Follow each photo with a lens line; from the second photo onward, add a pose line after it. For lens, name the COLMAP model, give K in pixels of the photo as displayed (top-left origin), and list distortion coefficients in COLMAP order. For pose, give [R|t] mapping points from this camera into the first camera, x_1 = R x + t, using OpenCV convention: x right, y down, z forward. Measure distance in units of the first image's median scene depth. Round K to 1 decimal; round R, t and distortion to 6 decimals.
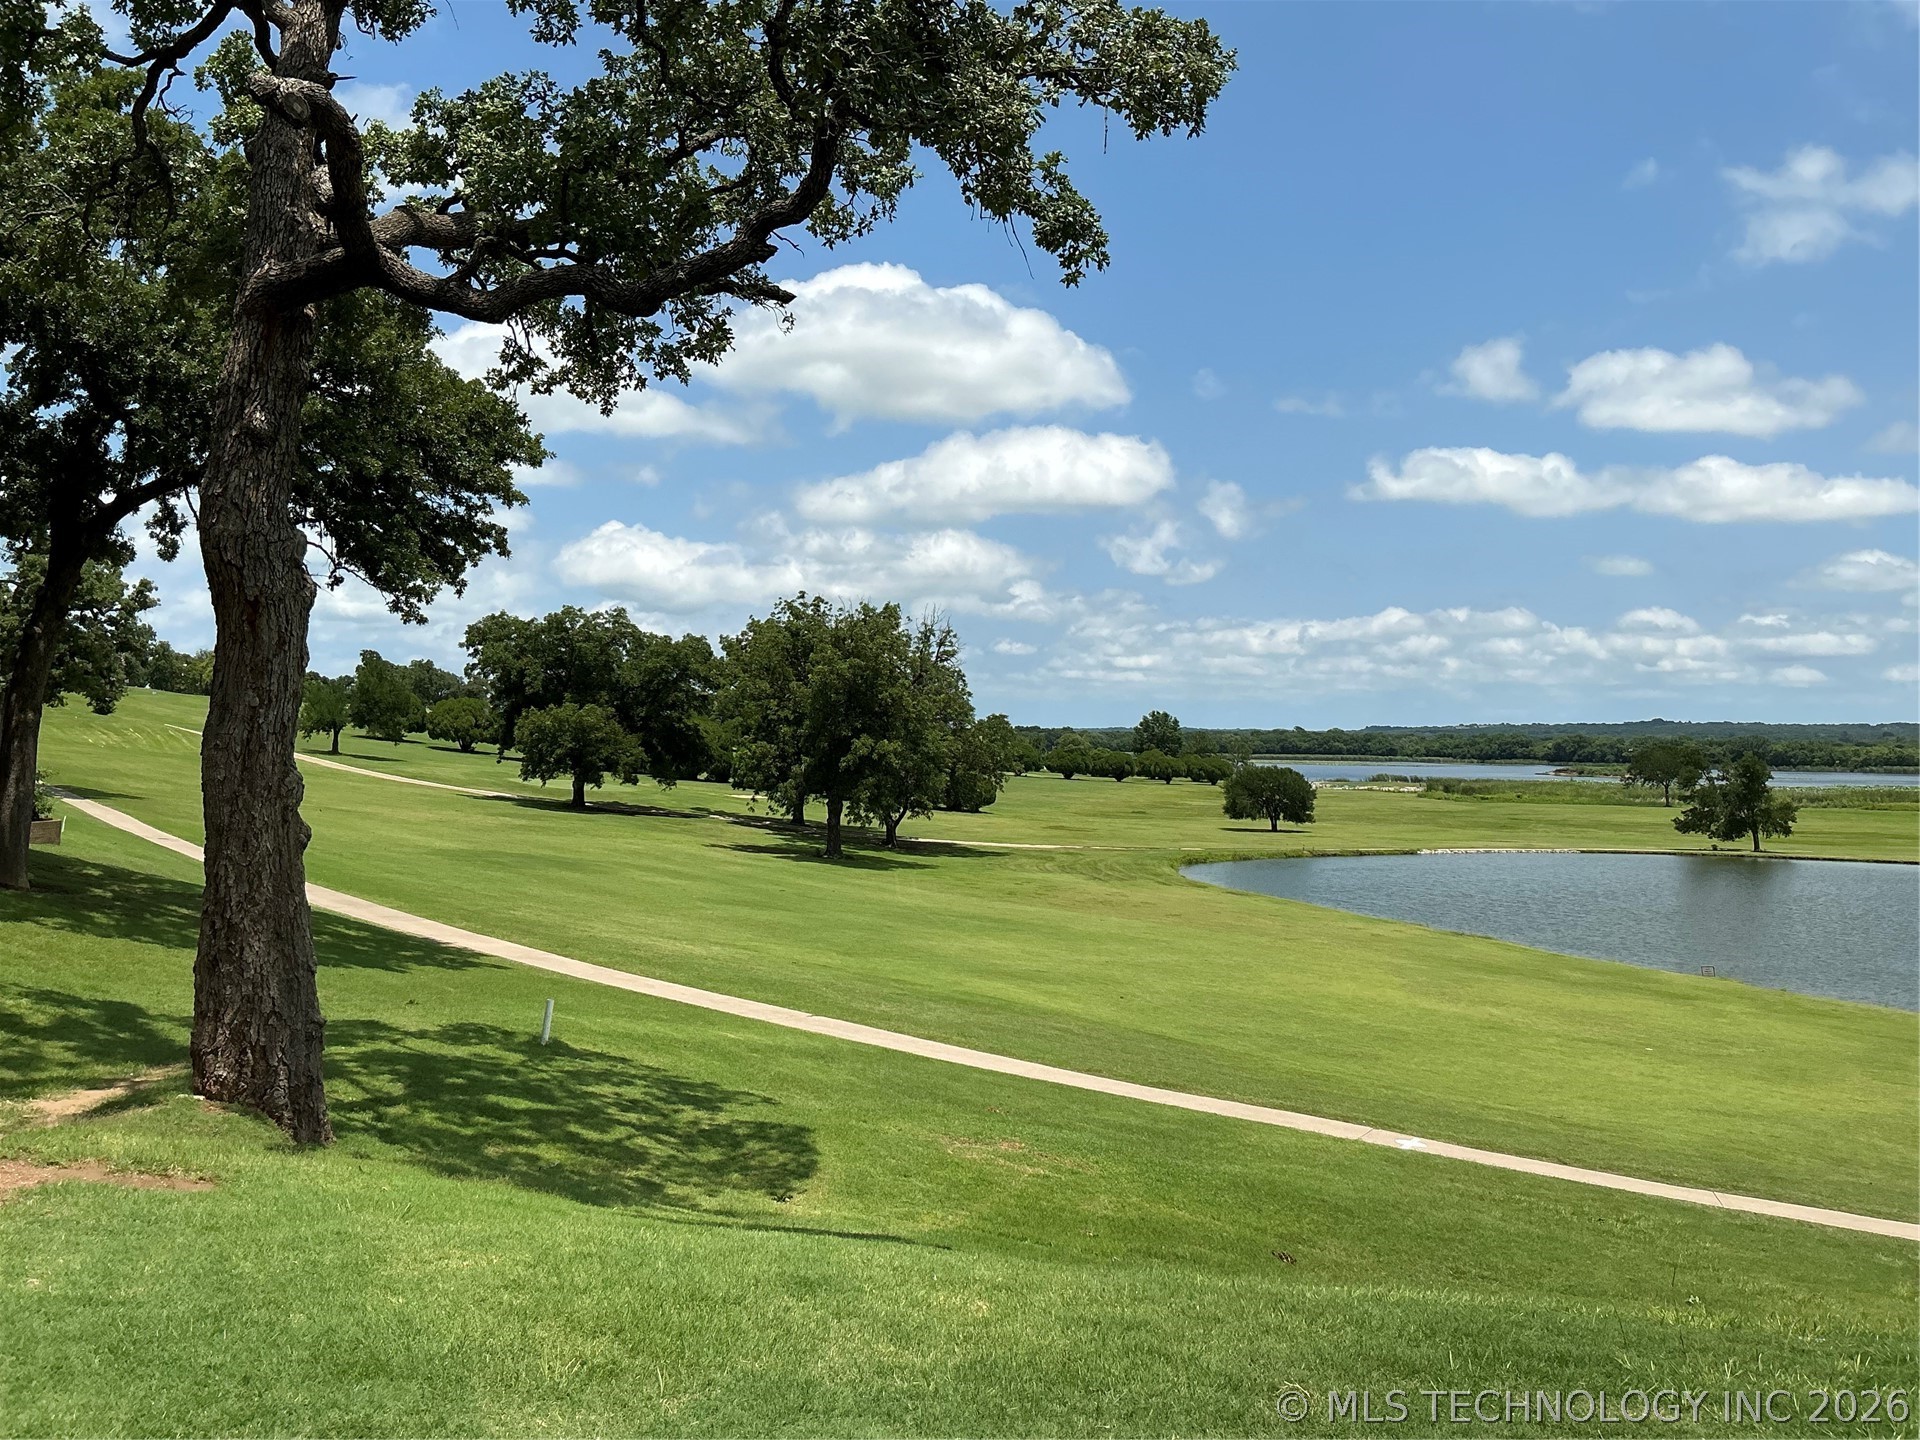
lens RADIAL K [[1585.7, 0, 950.2], [0, 1585.7, 724.0], [0, 0, 1]] dist [0.102901, -0.167263]
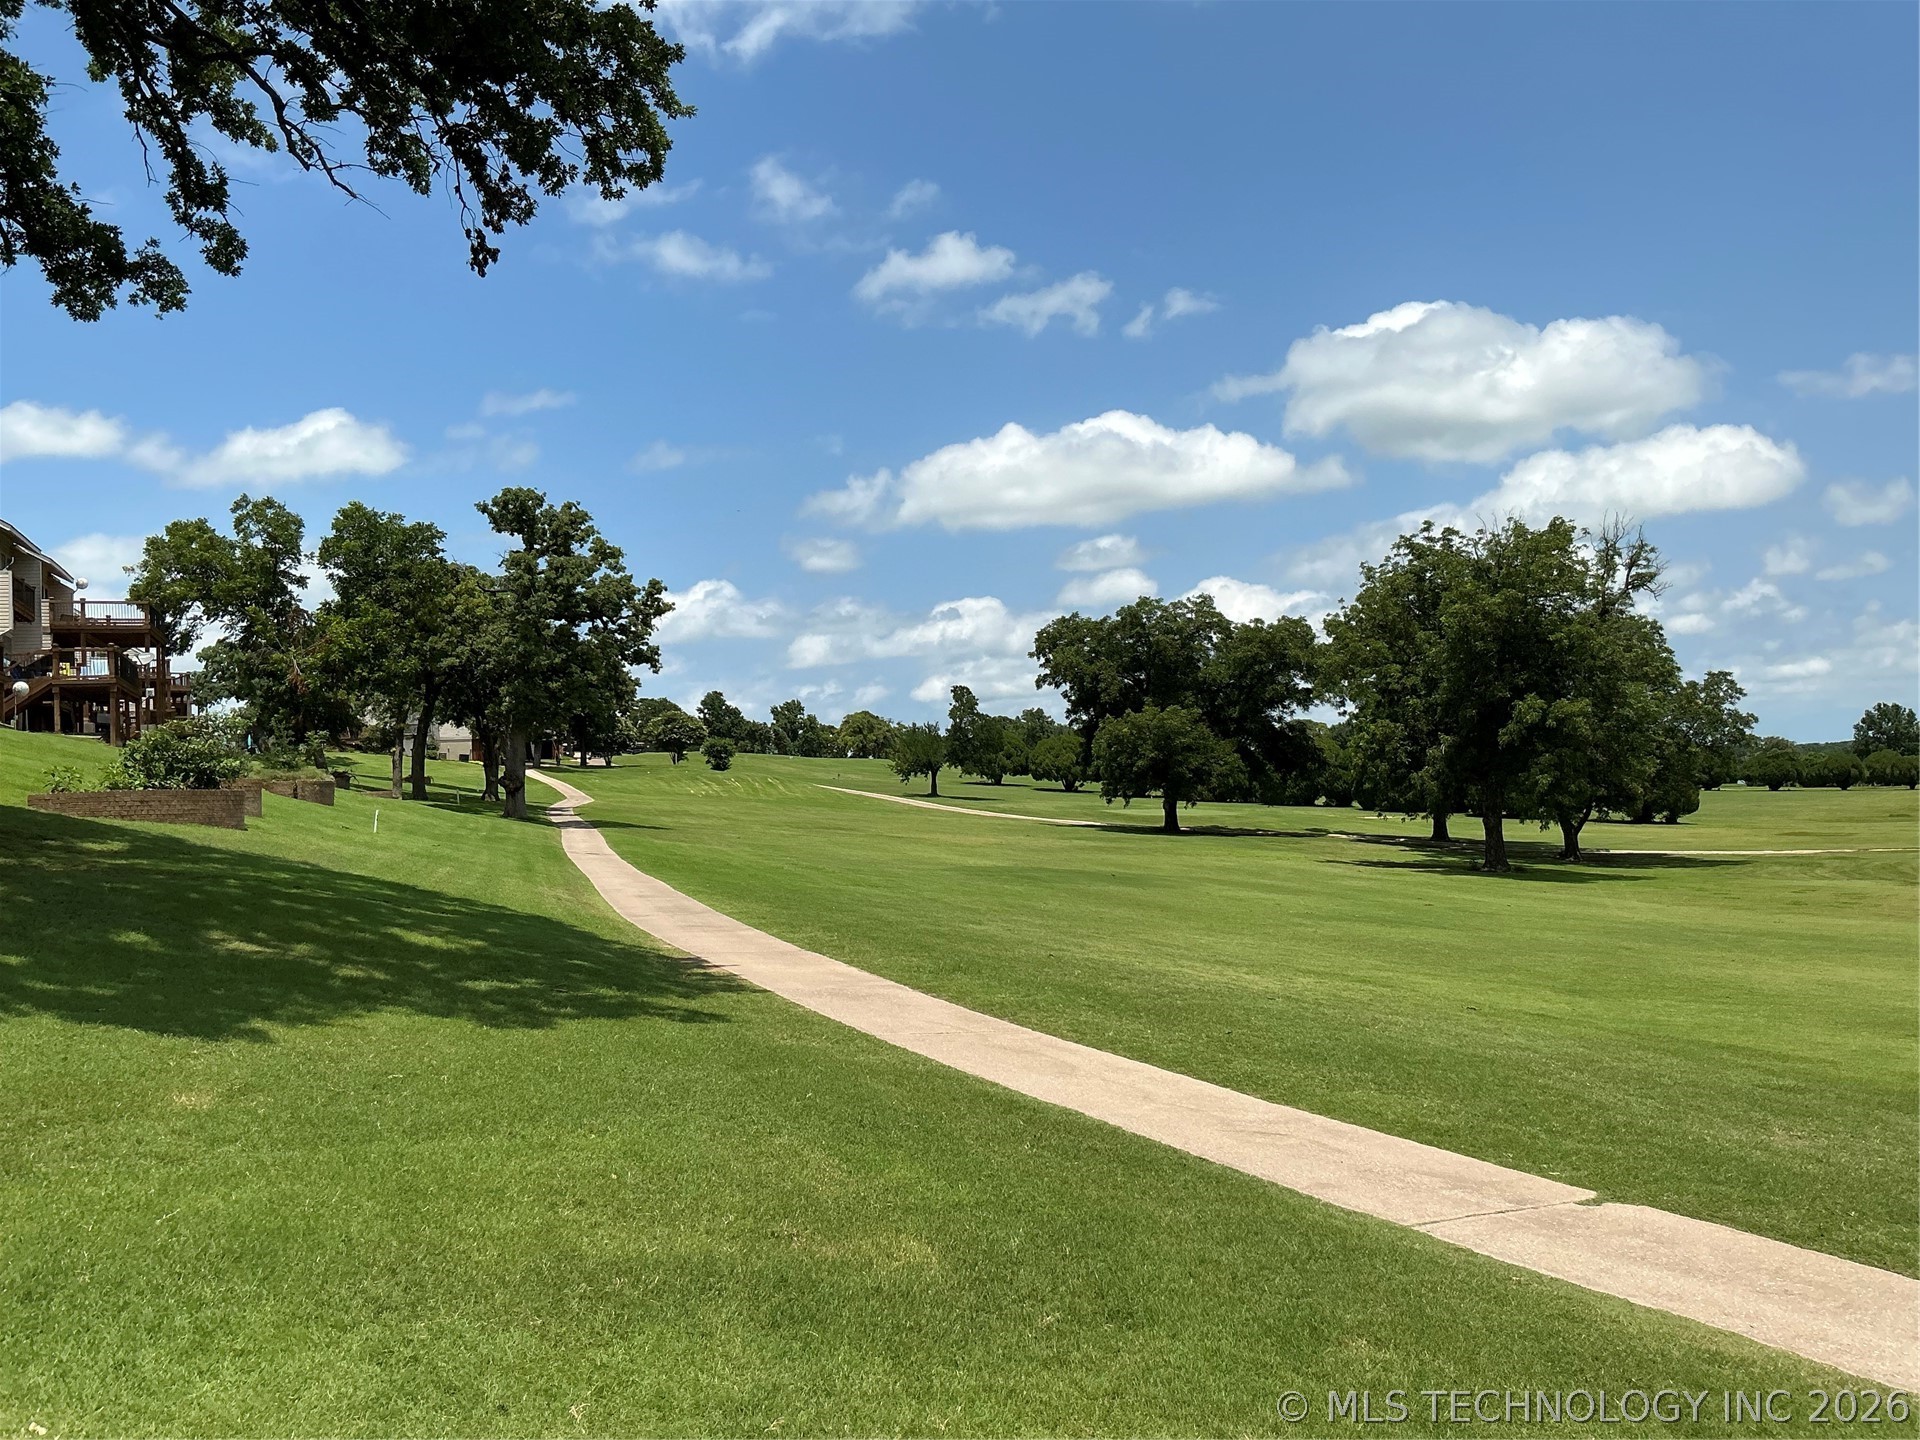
lens RADIAL K [[1585.7, 0, 950.2], [0, 1585.7, 724.0], [0, 0, 1]] dist [0.102901, -0.167263]
pose [[0.923822, -0.078780, -0.374629, -0.019653], [0.067004, 0.996765, -0.044378, 0.026864], [0.376913, 0.015896, 0.926112, 0.175597]]
